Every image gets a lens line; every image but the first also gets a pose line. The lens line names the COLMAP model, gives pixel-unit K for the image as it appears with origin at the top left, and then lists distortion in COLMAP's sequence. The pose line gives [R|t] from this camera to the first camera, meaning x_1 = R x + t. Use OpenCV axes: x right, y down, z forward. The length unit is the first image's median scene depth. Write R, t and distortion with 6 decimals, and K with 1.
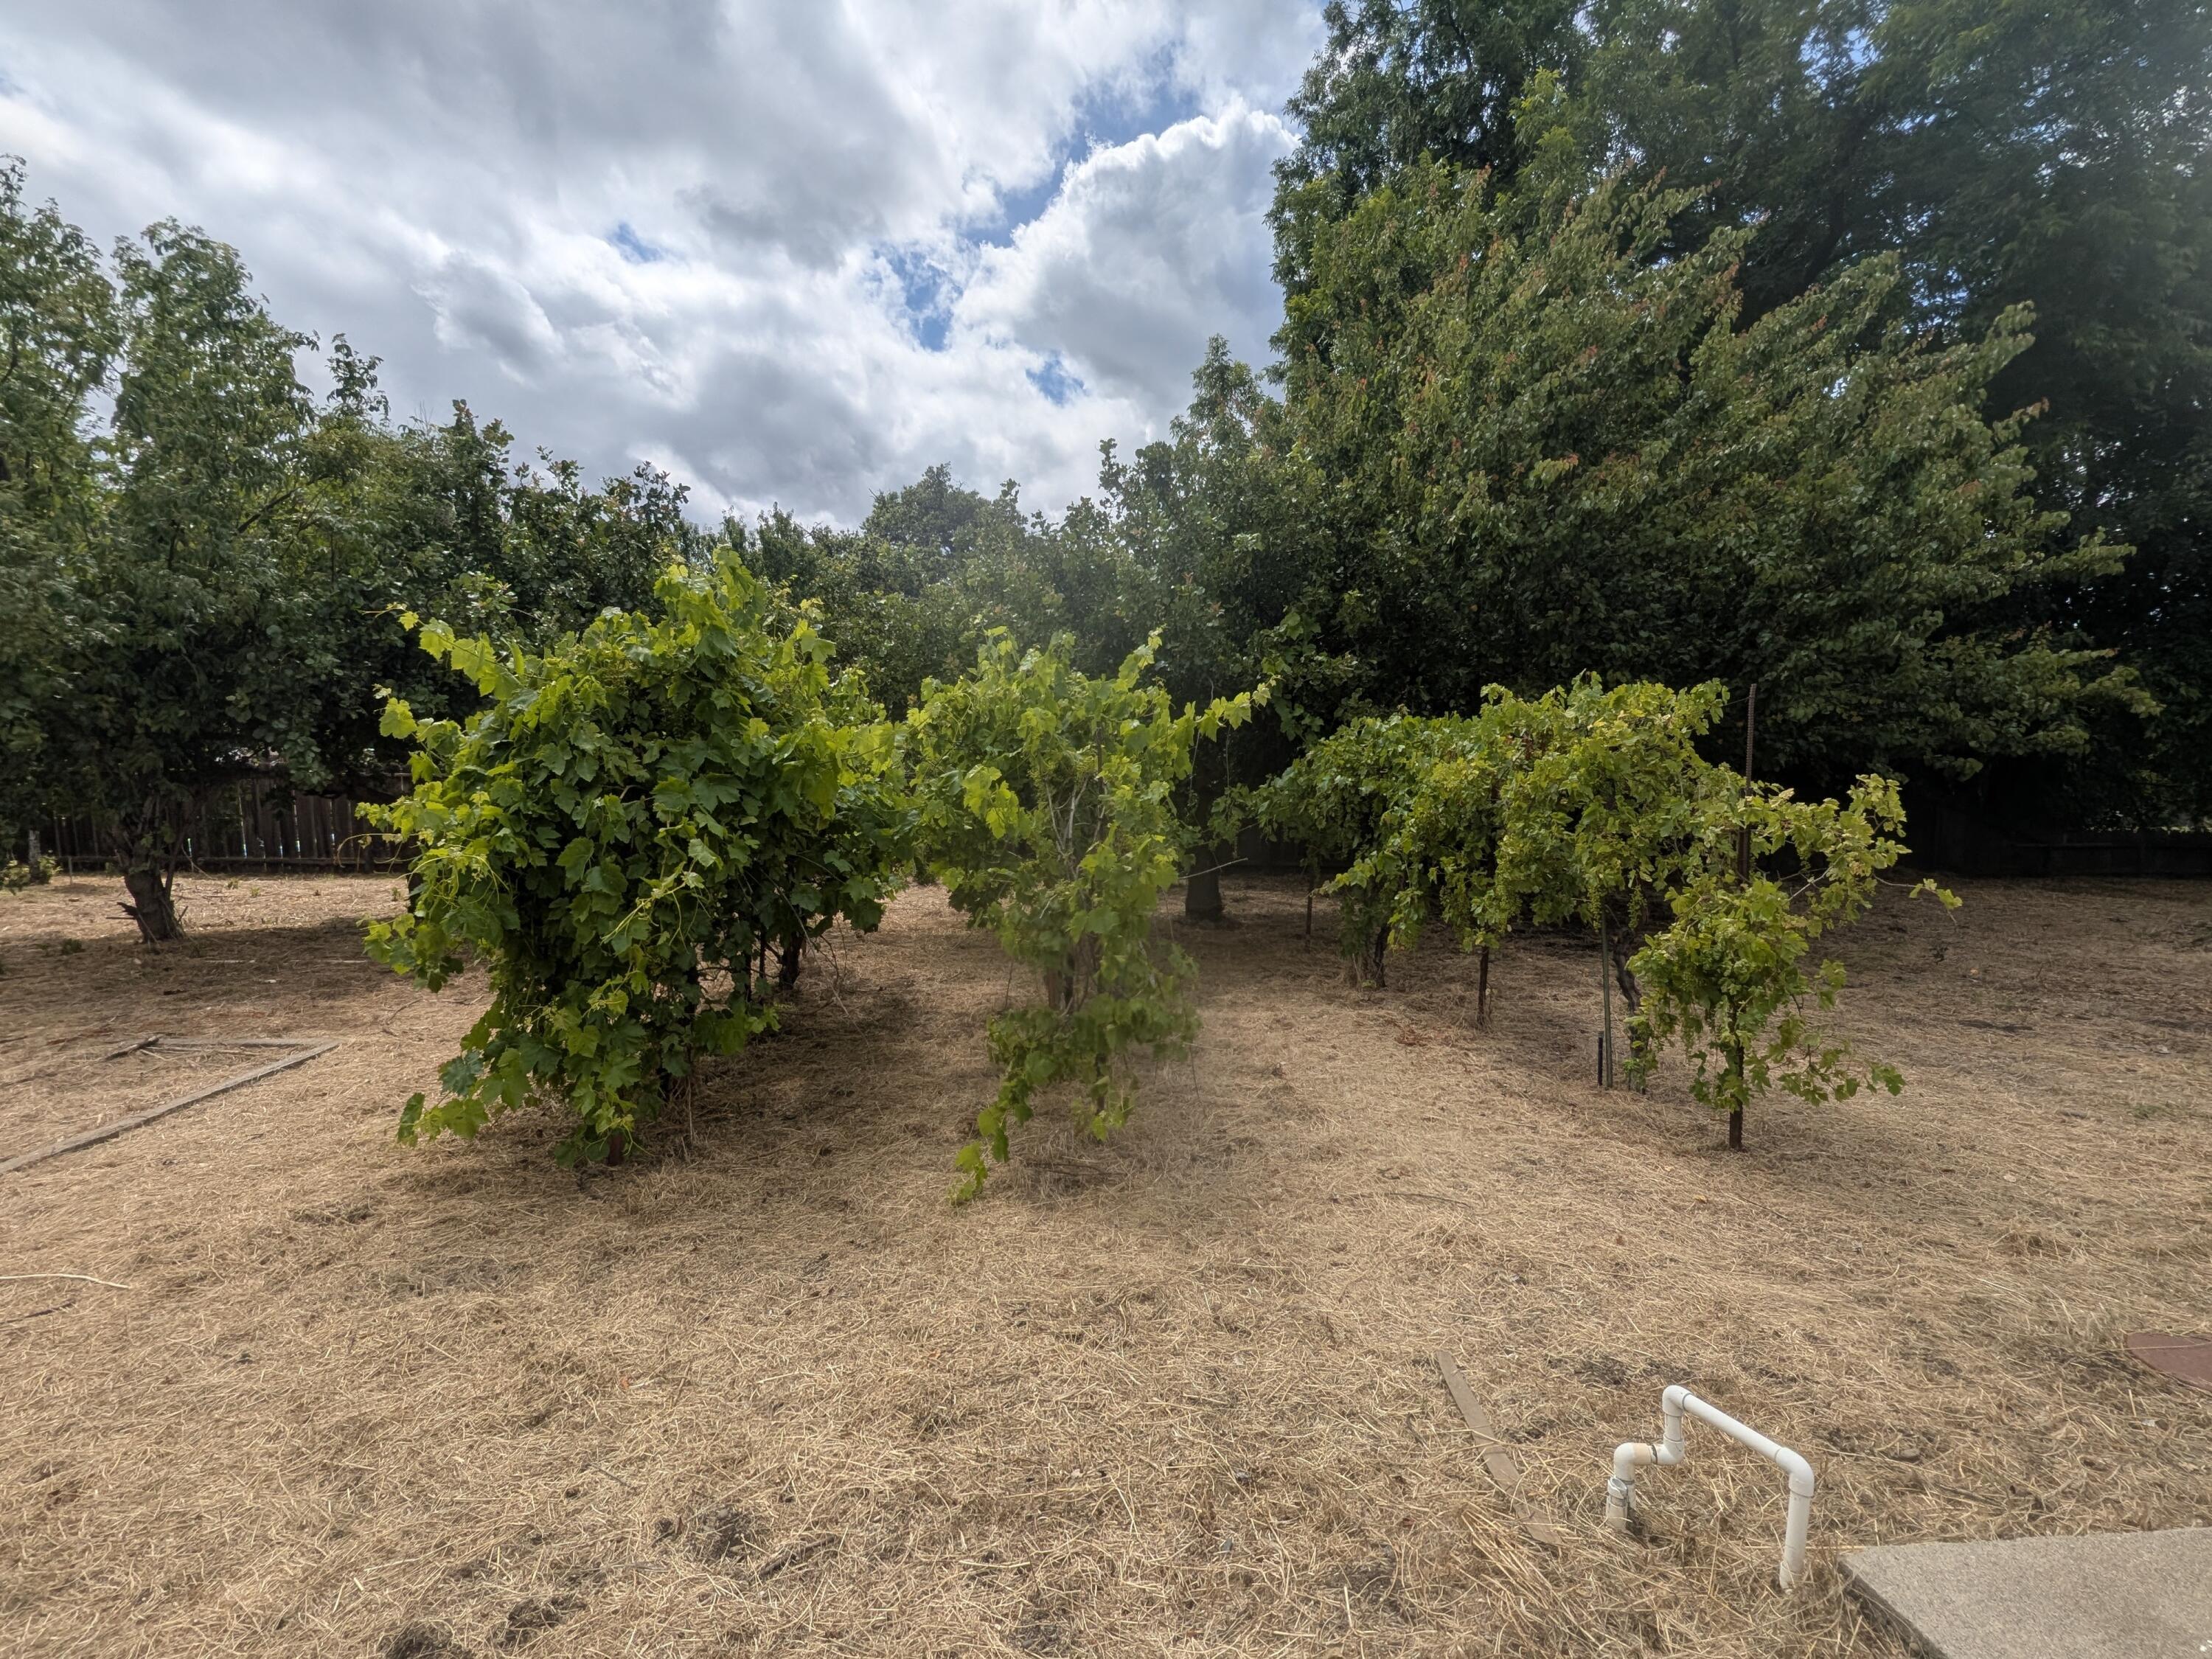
lens RADIAL K [[1032.2, 0, 1113.8], [0, 1032.2, 820.5], [0, 0, 1]] dist [0.001059, -0.000213]
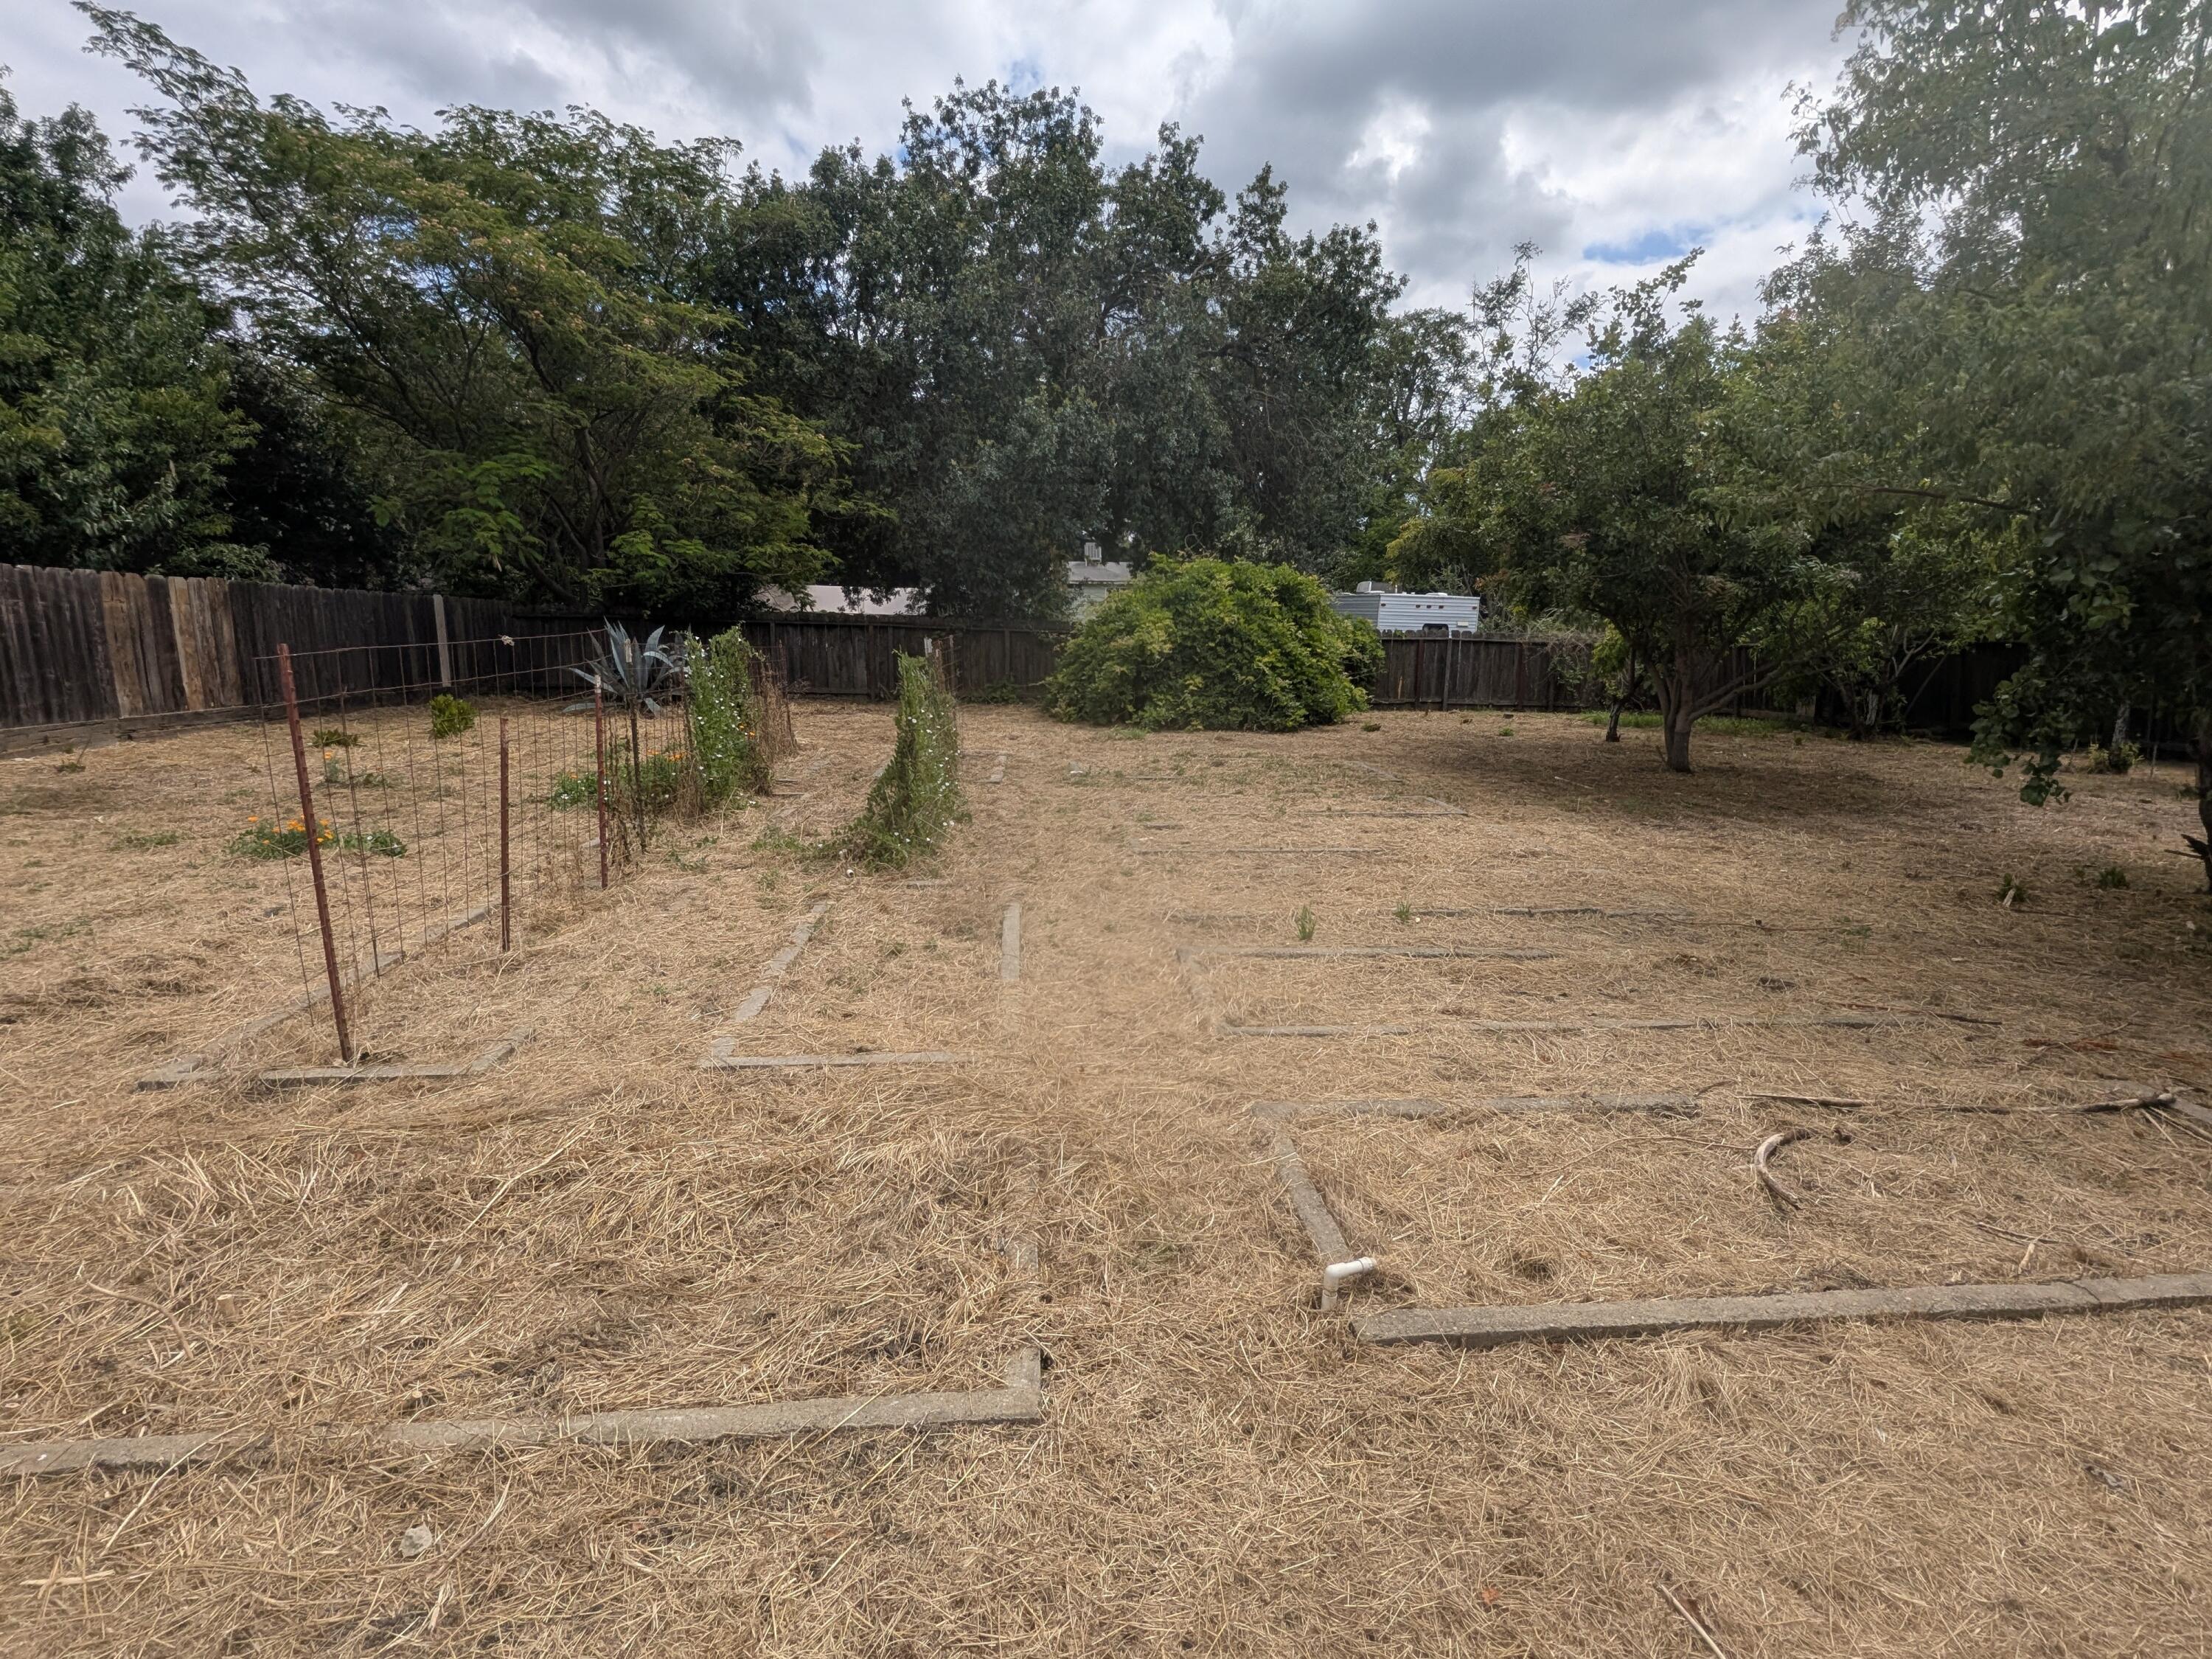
lens RADIAL K [[1032.2, 0, 1114.6], [0, 1032.2, 838.1], [0, 0, 1]] dist [0.001059, -0.000213]
pose [[-0.020500, 0.172081, -0.984869, -0.243150], [-0.026307, 0.984643, 0.172589, -0.026318], [0.999444, 0.029447, -0.015658, 0.273590]]
